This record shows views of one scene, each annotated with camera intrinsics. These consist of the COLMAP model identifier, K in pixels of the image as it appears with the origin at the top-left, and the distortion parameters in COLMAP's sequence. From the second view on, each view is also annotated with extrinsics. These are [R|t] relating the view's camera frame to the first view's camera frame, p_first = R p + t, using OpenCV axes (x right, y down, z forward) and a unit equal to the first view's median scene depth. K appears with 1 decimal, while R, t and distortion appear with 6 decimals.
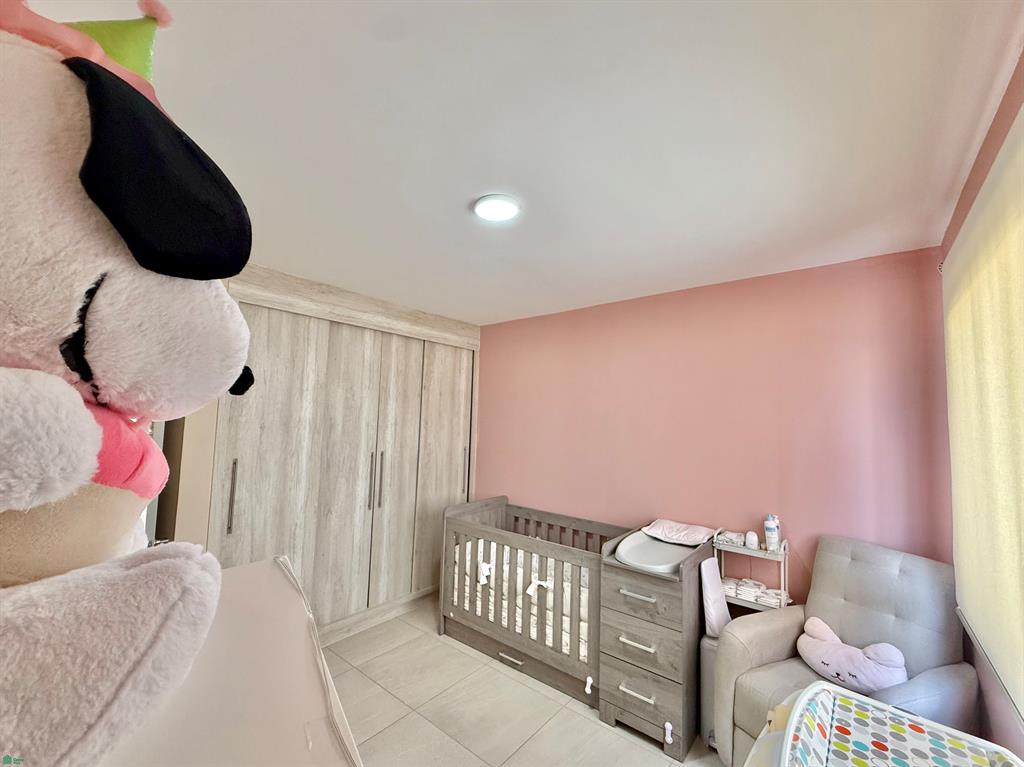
lens RADIAL K [[429.4, 0, 510.2], [0, 429.4, 383.1], [0, 0, 1]] dist [0.000319, -0.000082]
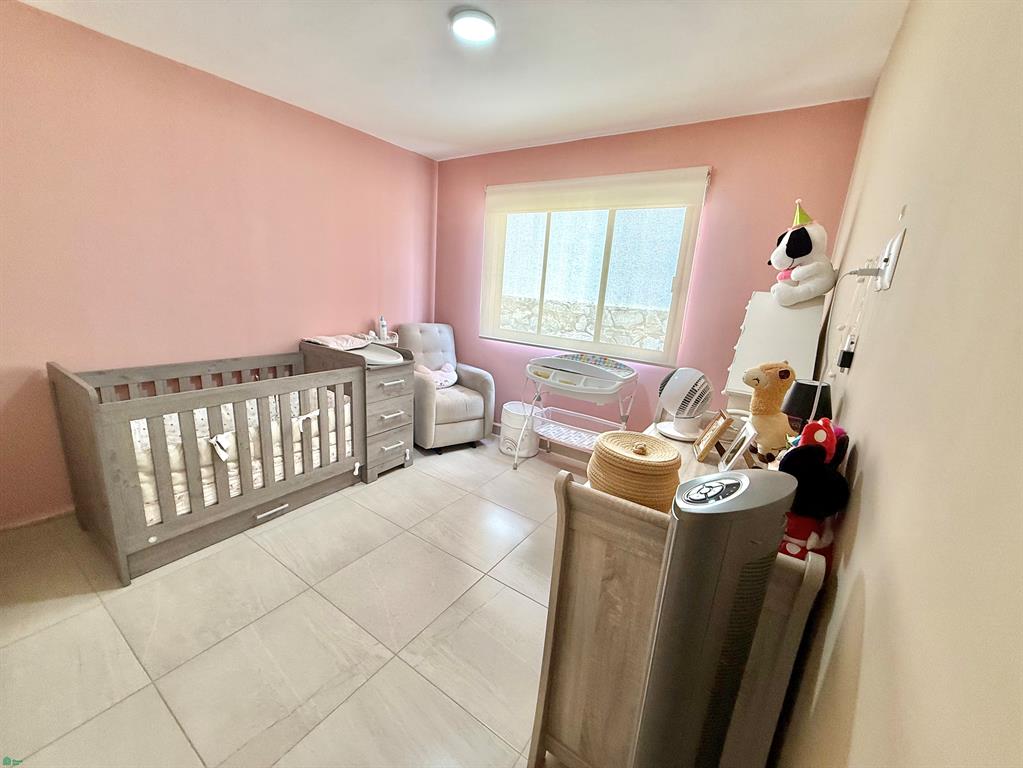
lens RADIAL K [[405.9, 0, 510.8], [0, 405.9, 384.1], [0, 0, 1]] dist [0.000473, -0.000210]
pose [[-0.102153, -0.269133, 0.957670, -0.887648], [-0.145695, 0.956373, 0.253227, 0.103462], [-0.984042, -0.113659, -0.136907, 0.724503]]
